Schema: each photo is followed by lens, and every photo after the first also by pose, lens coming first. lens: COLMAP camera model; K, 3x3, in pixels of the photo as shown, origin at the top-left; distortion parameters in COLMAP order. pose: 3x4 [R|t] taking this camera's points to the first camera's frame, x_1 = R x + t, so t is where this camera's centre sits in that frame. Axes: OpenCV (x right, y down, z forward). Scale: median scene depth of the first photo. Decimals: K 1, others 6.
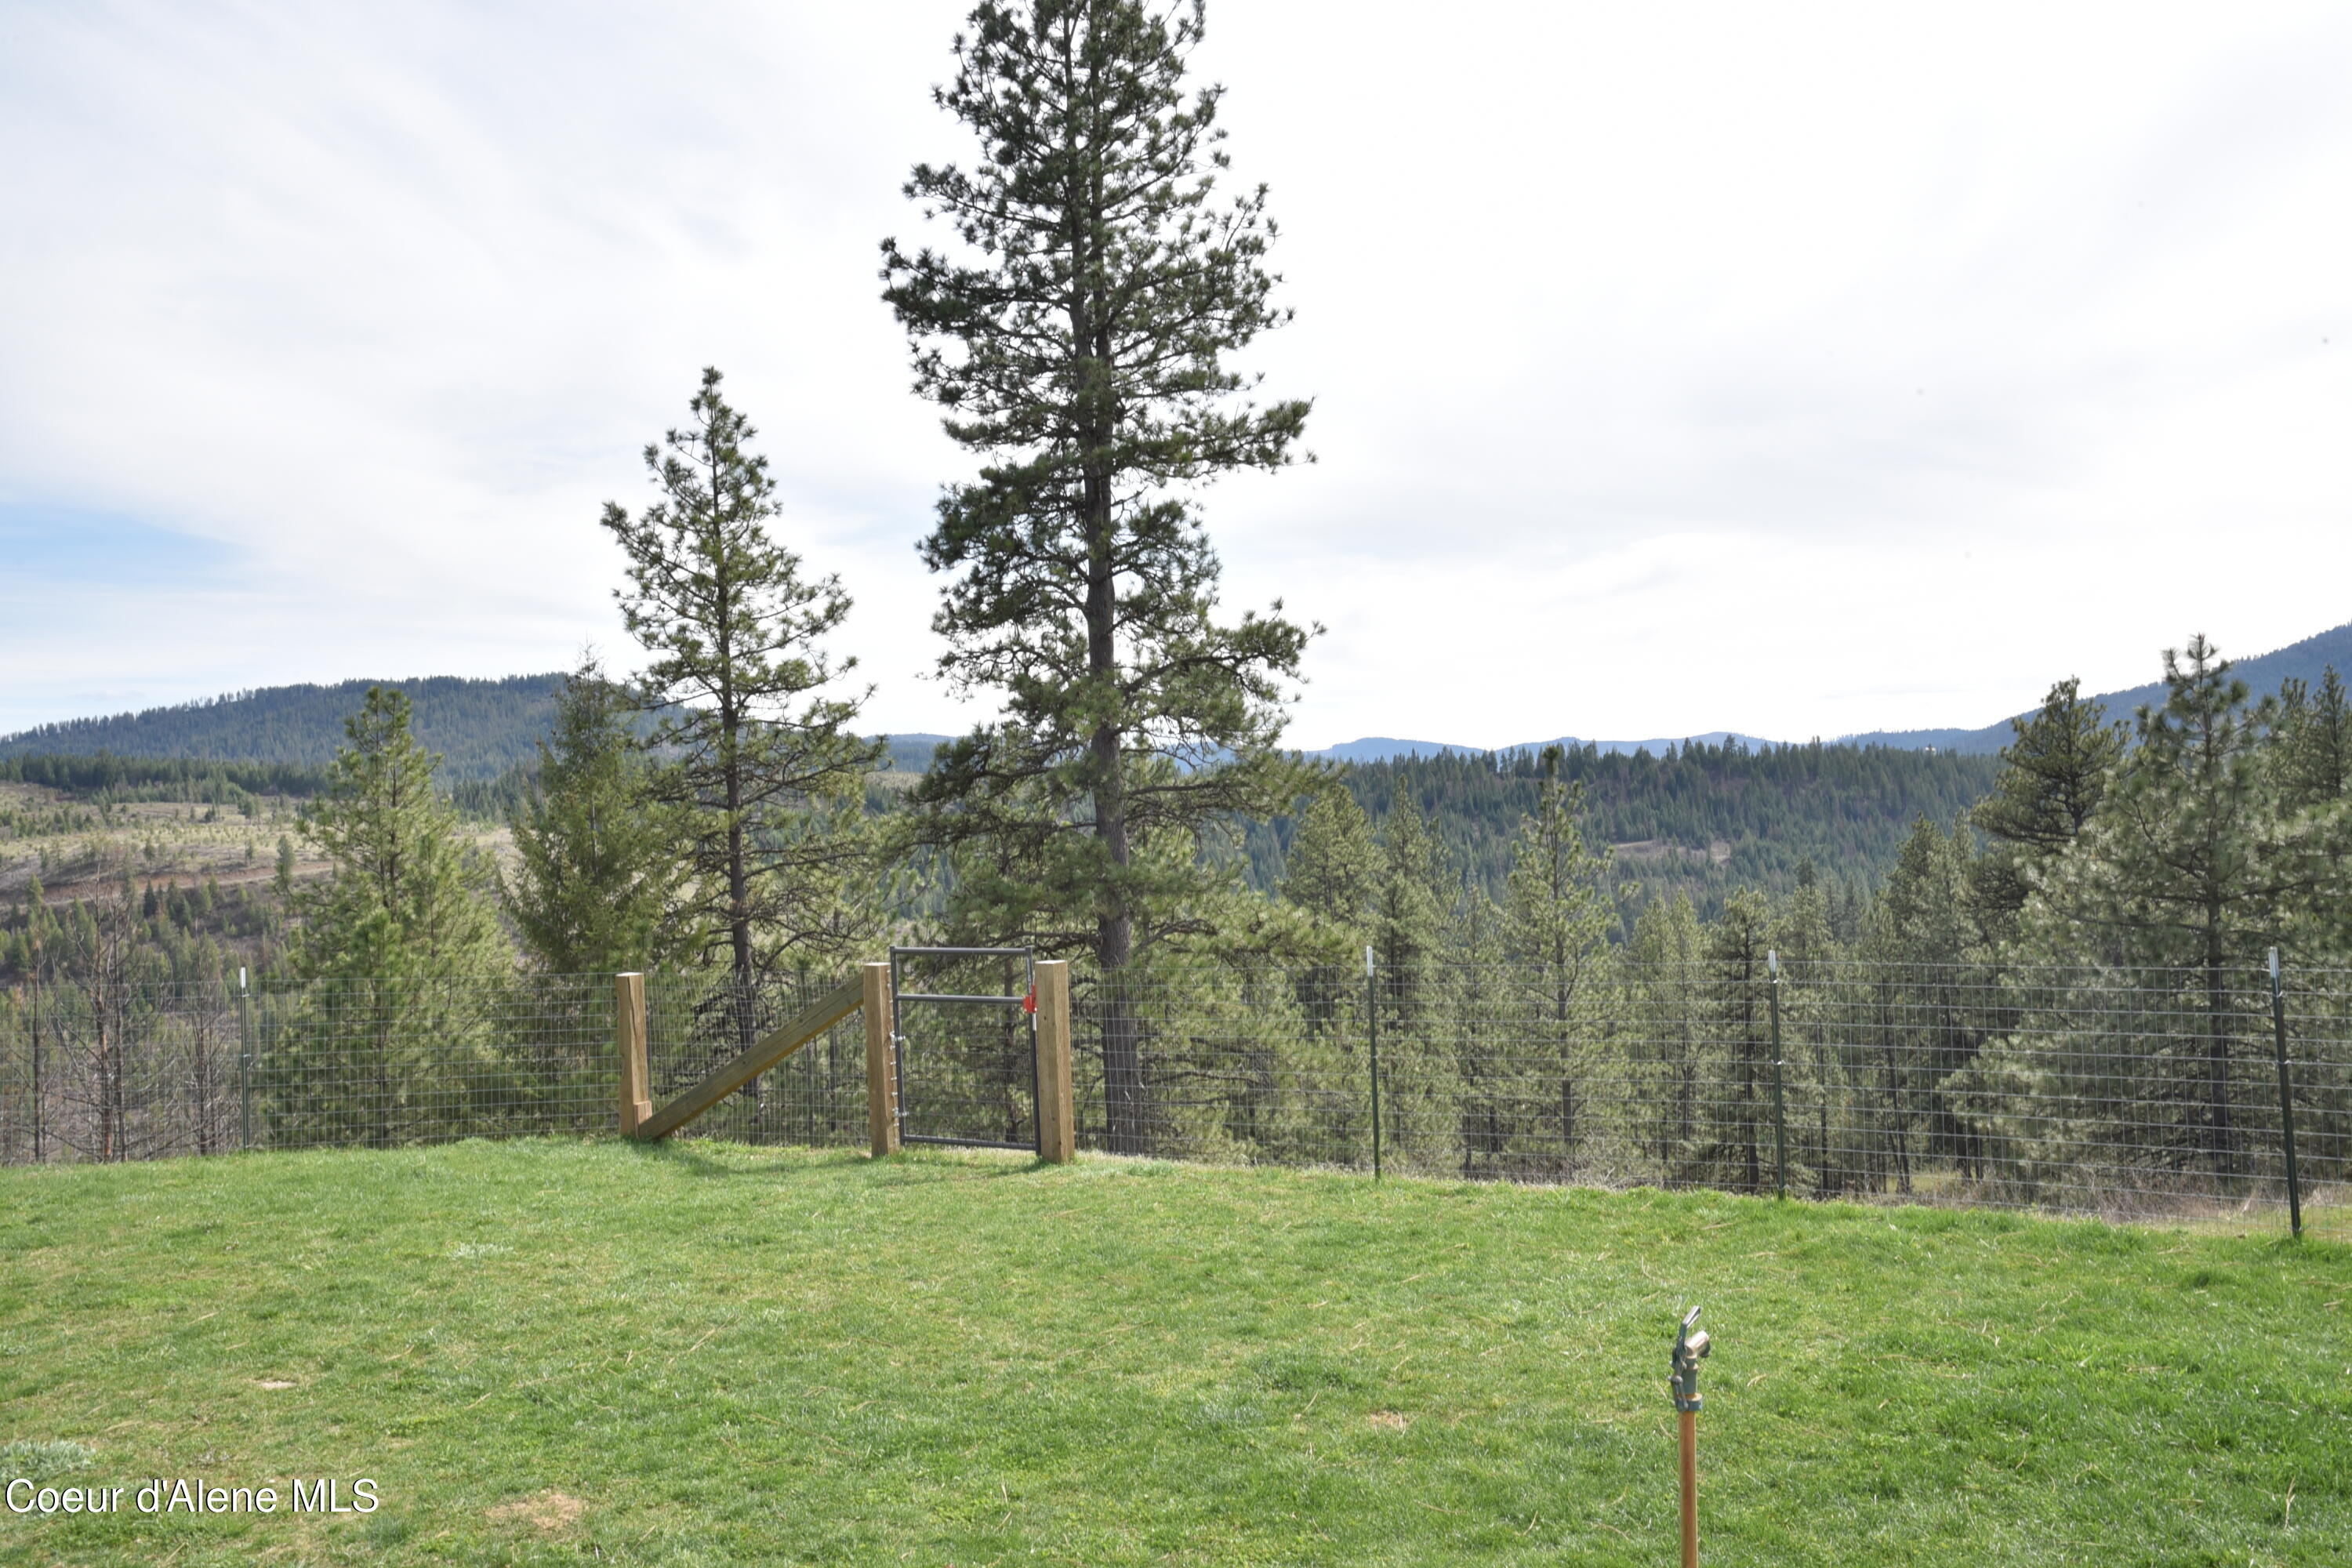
lens RADIAL K [[1783.2, 0, 1171.7], [0, 1783.2, 793.3], [0, 0, 1]] dist [0.010905, 0.005371]
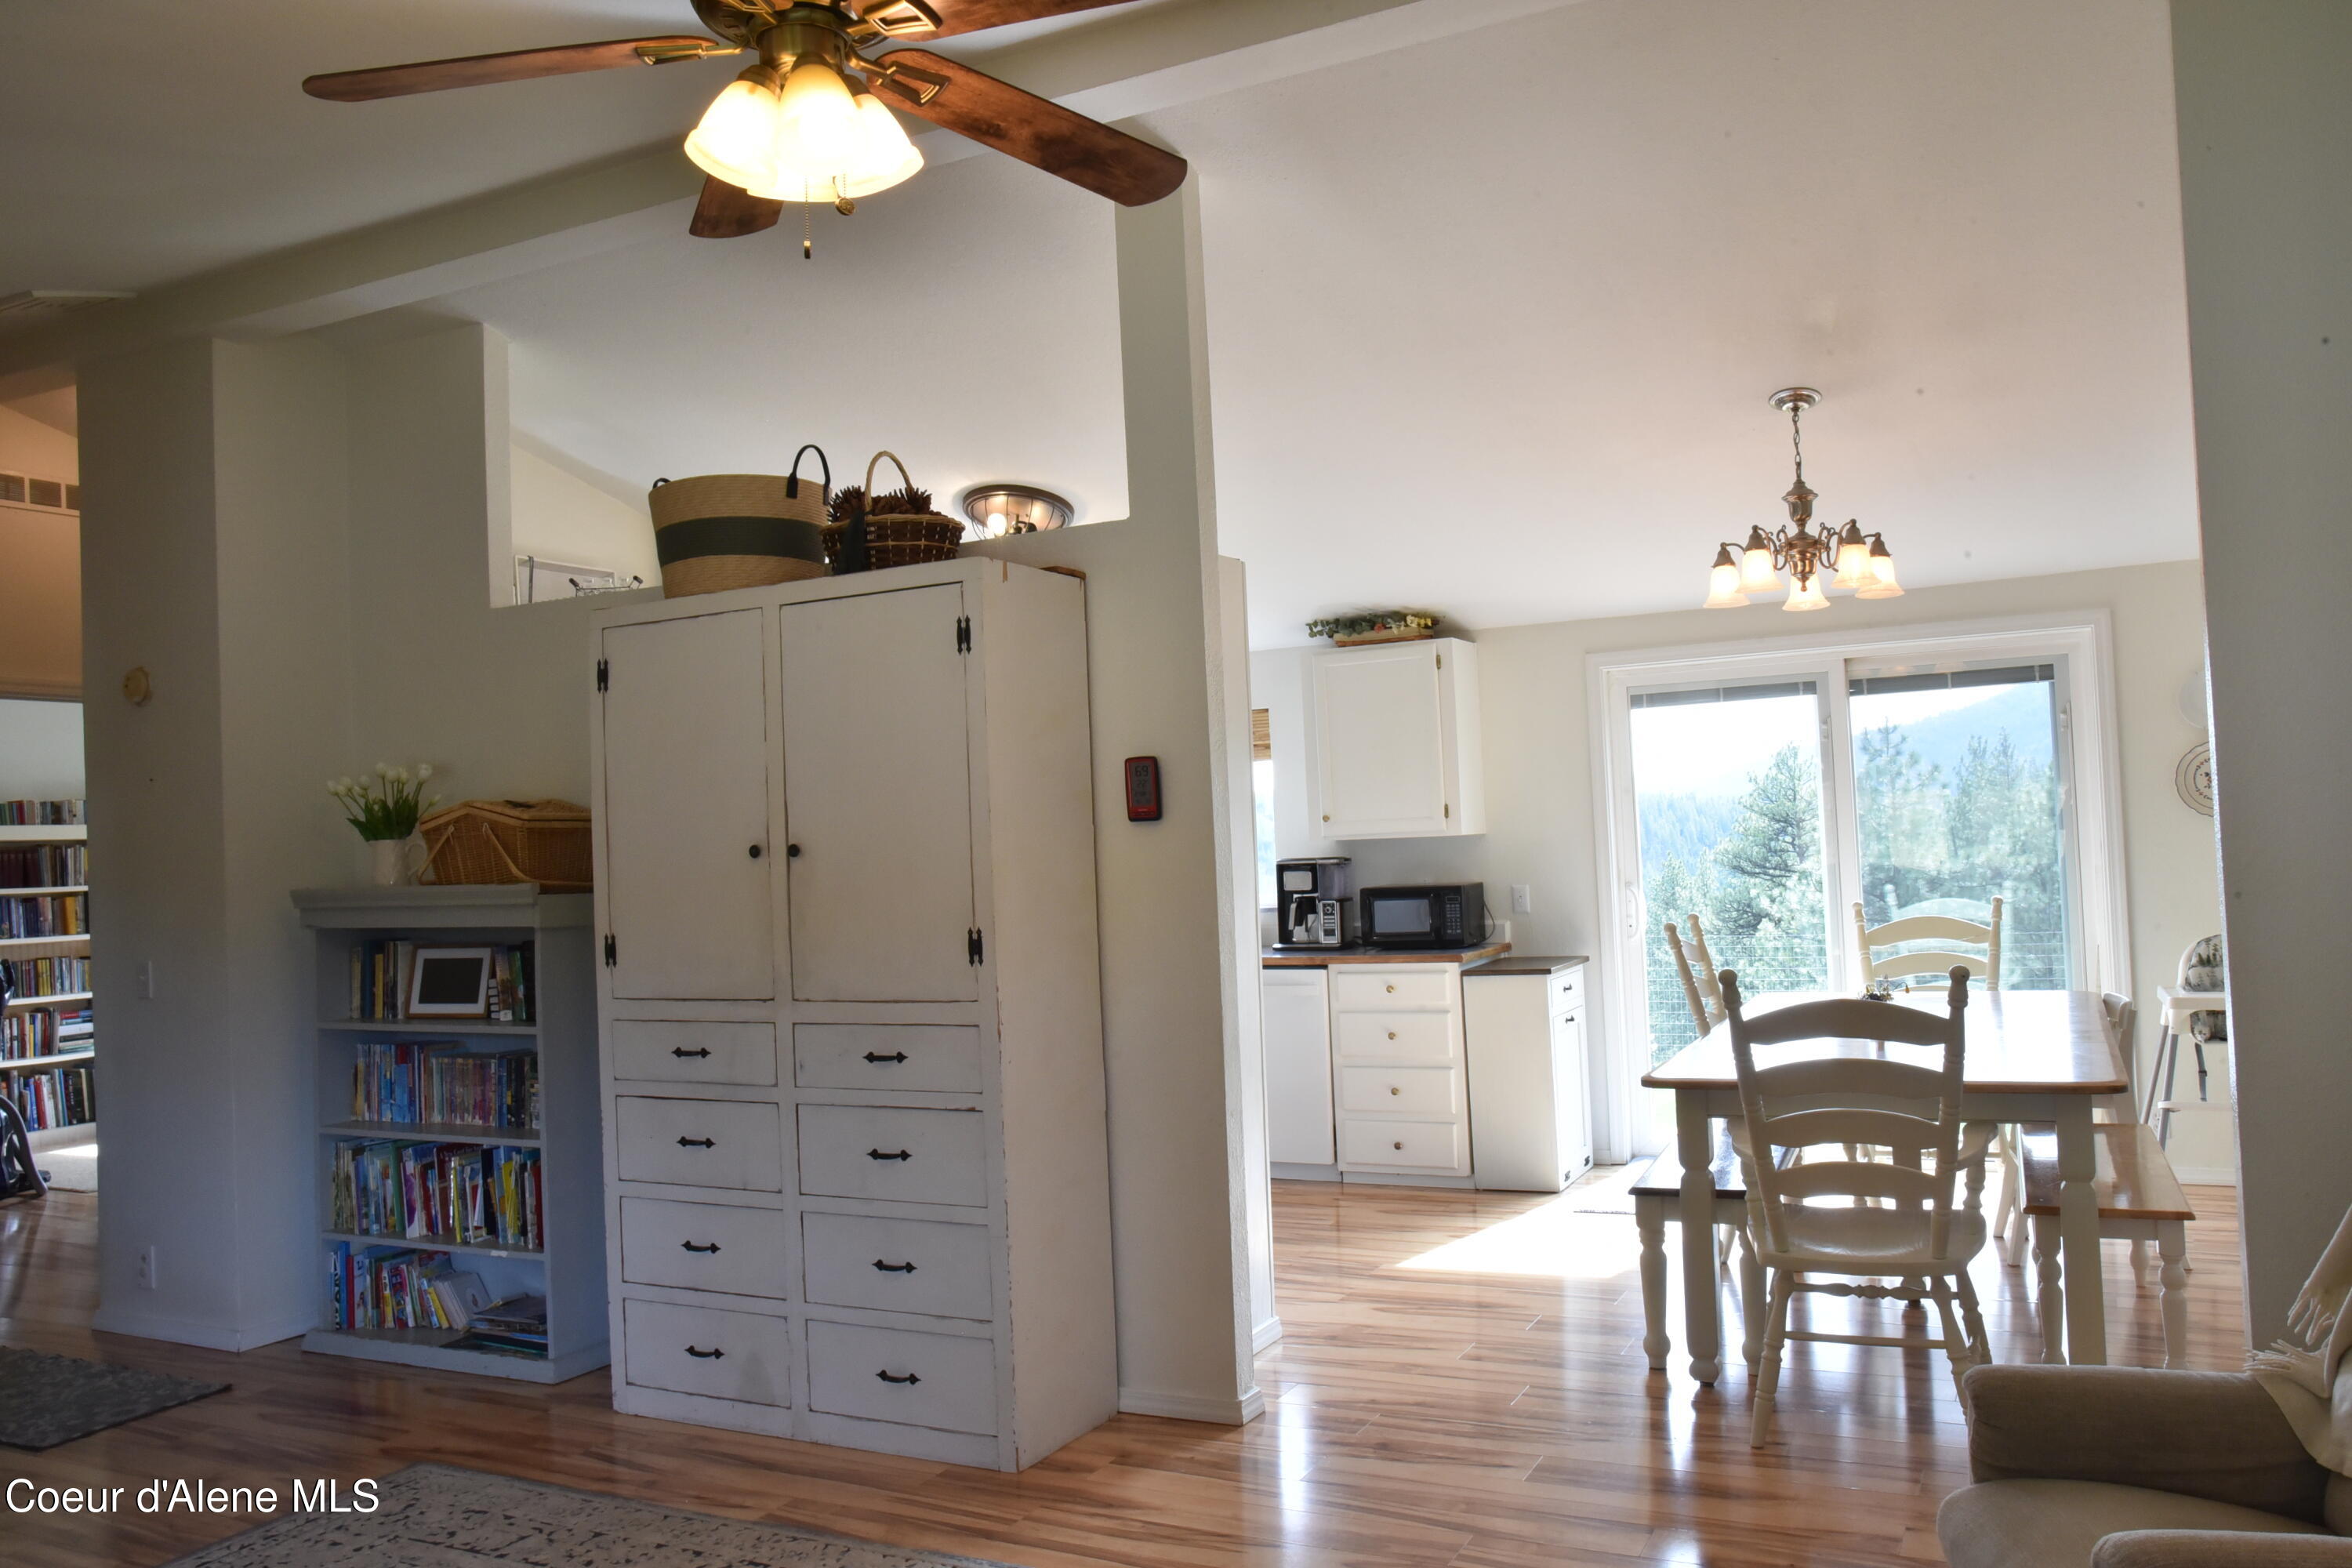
lens RADIAL K [[1783.2, 0, 1178.6], [0, 1783.2, 778.1], [0, 0, 1]] dist [0.010905, 0.005371]
pose [[0.991337, 0.004254, 0.131274, -0.067096], [-0.000179, 0.999518, -0.031034, -0.002339], [-0.131343, 0.030741, 0.990860, -0.139386]]
